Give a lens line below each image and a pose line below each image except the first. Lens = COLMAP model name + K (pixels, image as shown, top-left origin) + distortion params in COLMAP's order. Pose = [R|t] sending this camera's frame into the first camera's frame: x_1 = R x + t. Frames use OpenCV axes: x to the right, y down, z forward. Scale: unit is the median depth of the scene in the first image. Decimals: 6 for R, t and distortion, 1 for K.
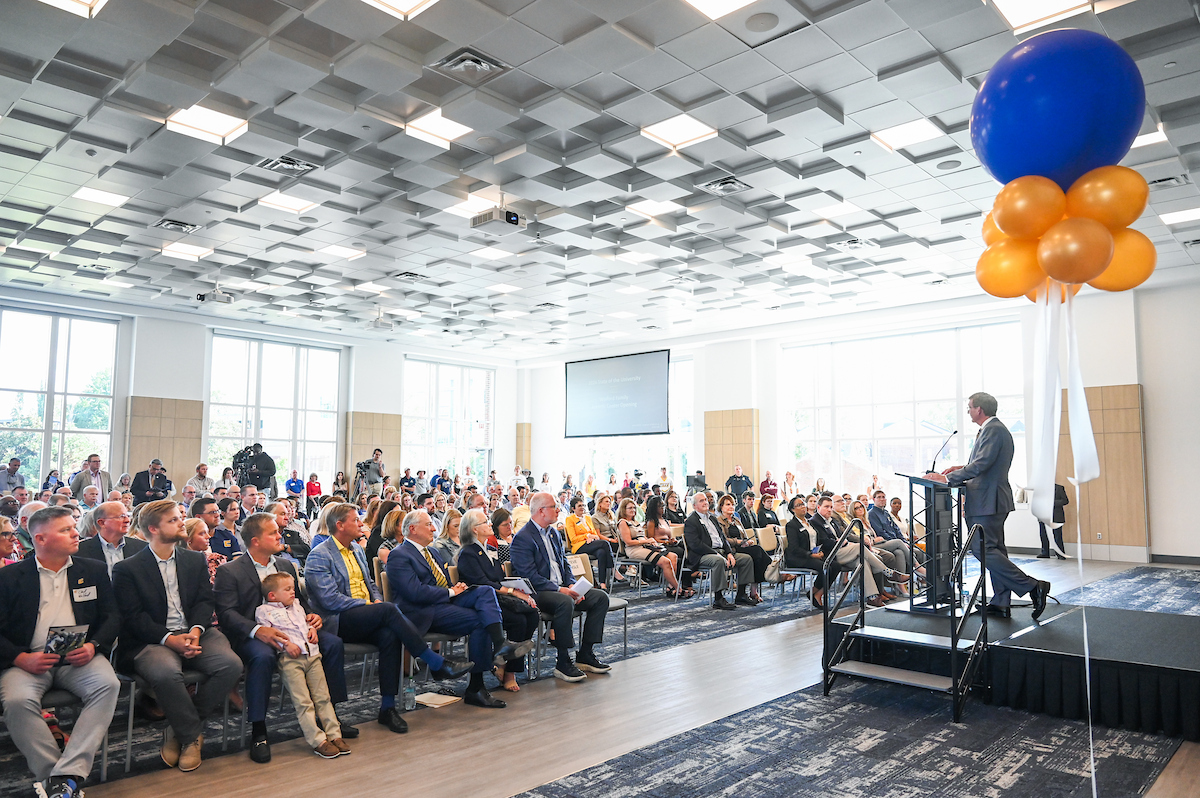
lens RADIAL K [[817.1, 0, 611.1], [0, 817.1, 401.8], [0, 0, 1]] dist [-0.002437, -0.012504]
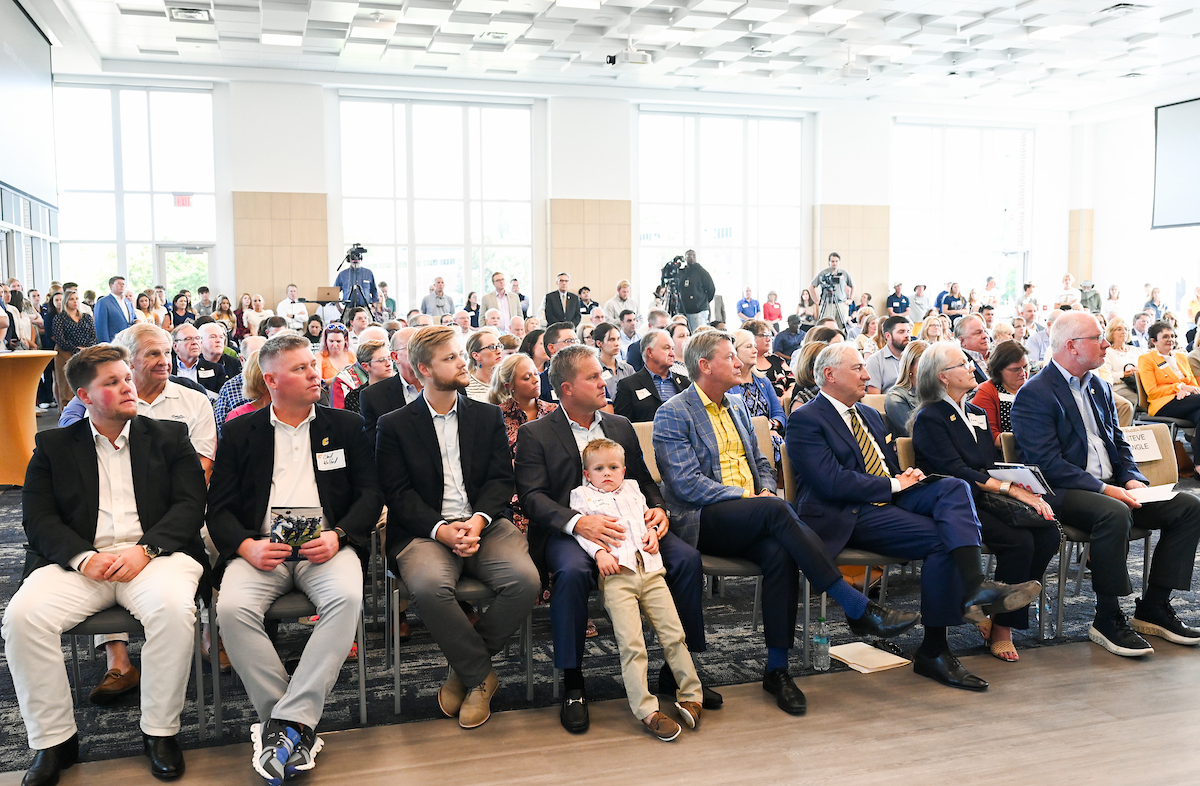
lens RADIAL K [[1087.0, 0, 599.5], [0, 1087.0, 388.9], [0, 0, 1]] dist [0.002702, 0.000137]
pose [[0.863351, 0.030106, -0.503705, 0.011787], [0.058806, 0.985414, 0.159690, 0.031838], [0.501165, -0.167489, 0.848988, 0.256969]]
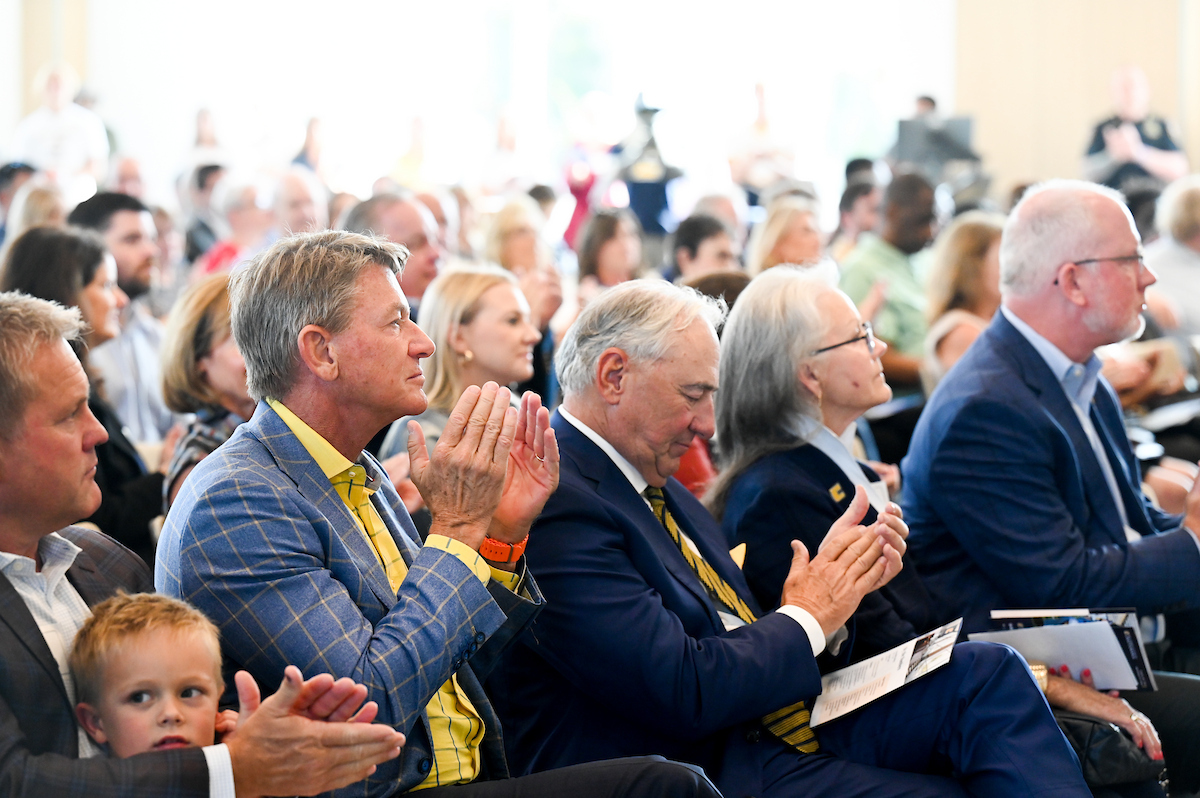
lens RADIAL K [[3623.7, 0, 599.3], [0, 3623.7, 399.1], [0, 0, 1]] dist [0.036513, 0.000000]
pose [[0.997056, 0.003324, 0.076609, -0.323636], [-0.015945, 0.986209, 0.164732, 0.021920], [-0.075005, -0.165469, 0.983359, 0.160175]]
